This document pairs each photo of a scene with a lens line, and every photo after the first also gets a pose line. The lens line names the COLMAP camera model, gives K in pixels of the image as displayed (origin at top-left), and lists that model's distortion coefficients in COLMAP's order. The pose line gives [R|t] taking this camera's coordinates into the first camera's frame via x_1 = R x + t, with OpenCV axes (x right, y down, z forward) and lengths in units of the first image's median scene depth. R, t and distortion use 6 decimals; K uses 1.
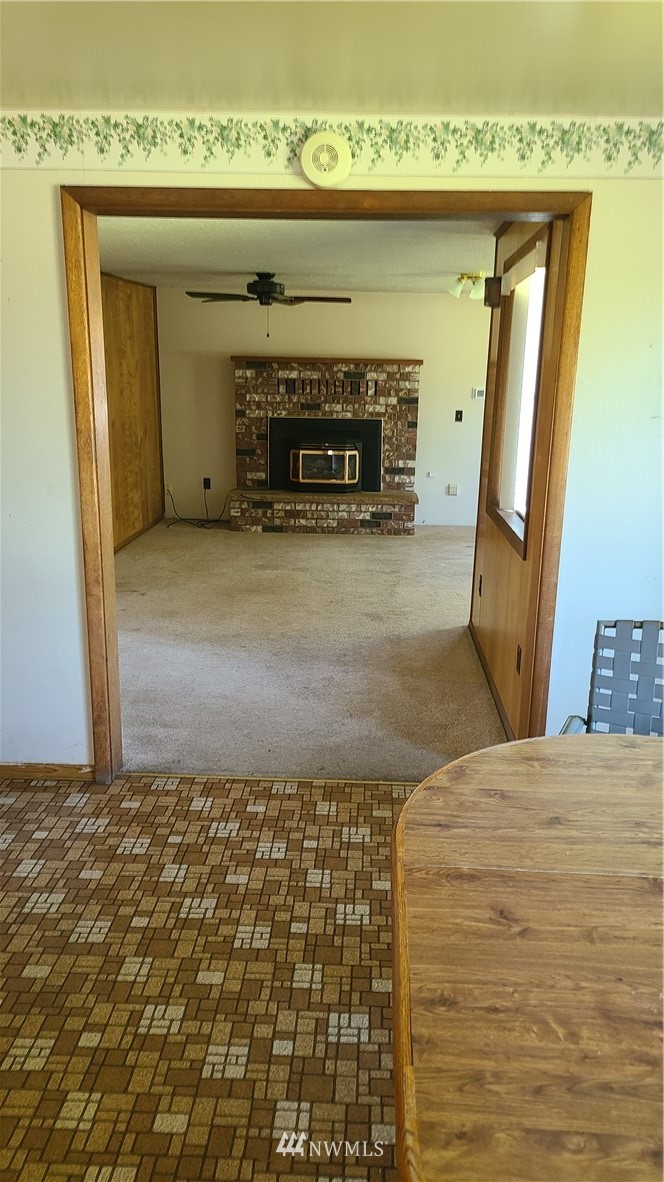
lens RADIAL K [[889.7, 0, 332.0], [0, 889.7, 591.0], [0, 0, 1]] dist [0.056344, -0.064379]
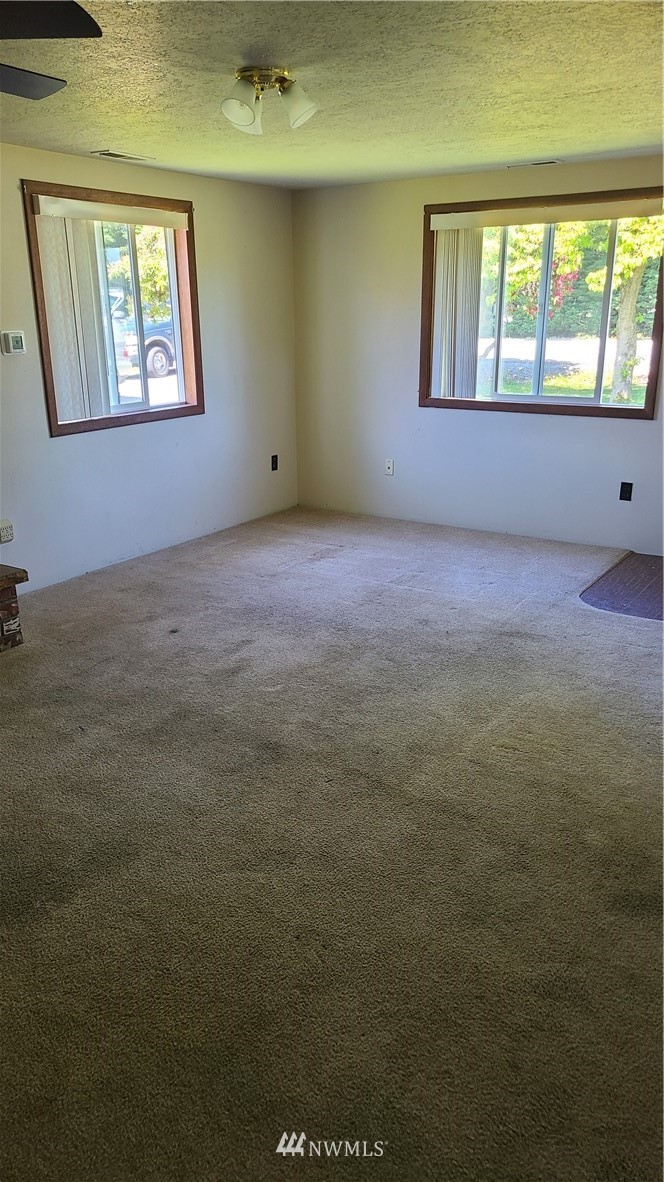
lens RADIAL K [[889.7, 0, 332.0], [0, 889.7, 591.0], [0, 0, 1]] dist [0.056344, -0.064379]
pose [[0.511458, -0.291145, 0.808483, -0.205781], [0.234901, 0.952388, 0.194366, -0.143636], [-0.826579, 0.090504, 0.555497, 0.577648]]
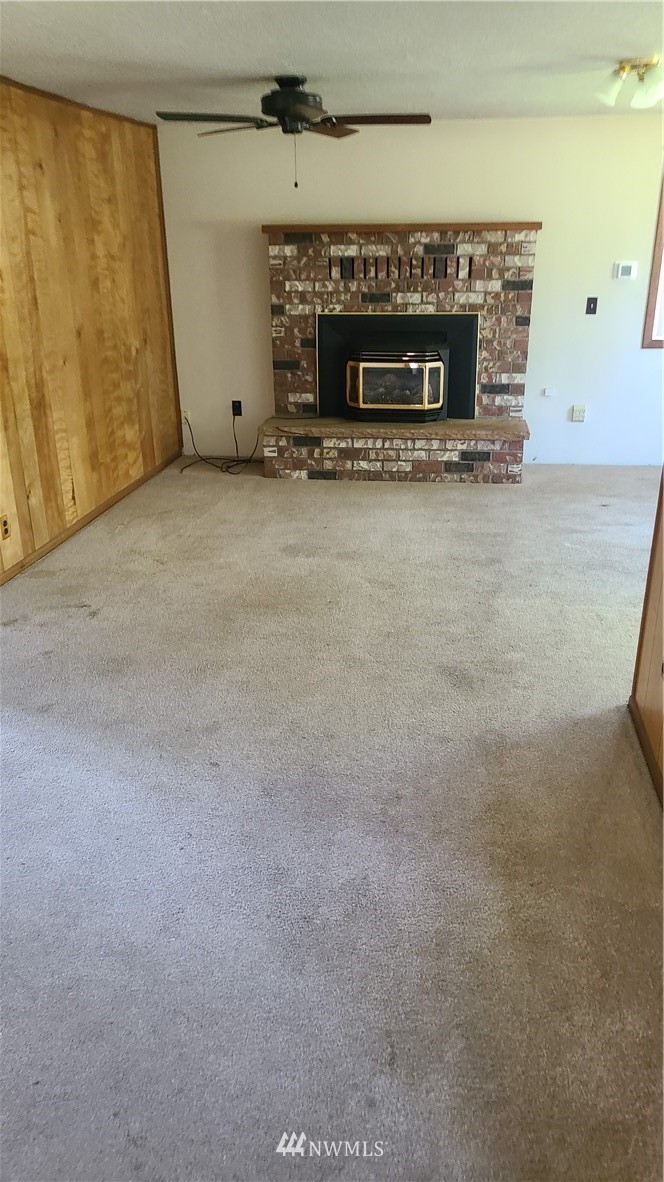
lens RADIAL K [[889.7, 0, 332.0], [0, 889.7, 591.0], [0, 0, 1]] dist [0.056344, -0.064379]
pose [[0.994783, 0.010672, -0.101458, 0.015770], [0.001667, 0.992680, 0.120765, -0.063629], [0.102005, -0.120304, 0.987483, 0.277926]]
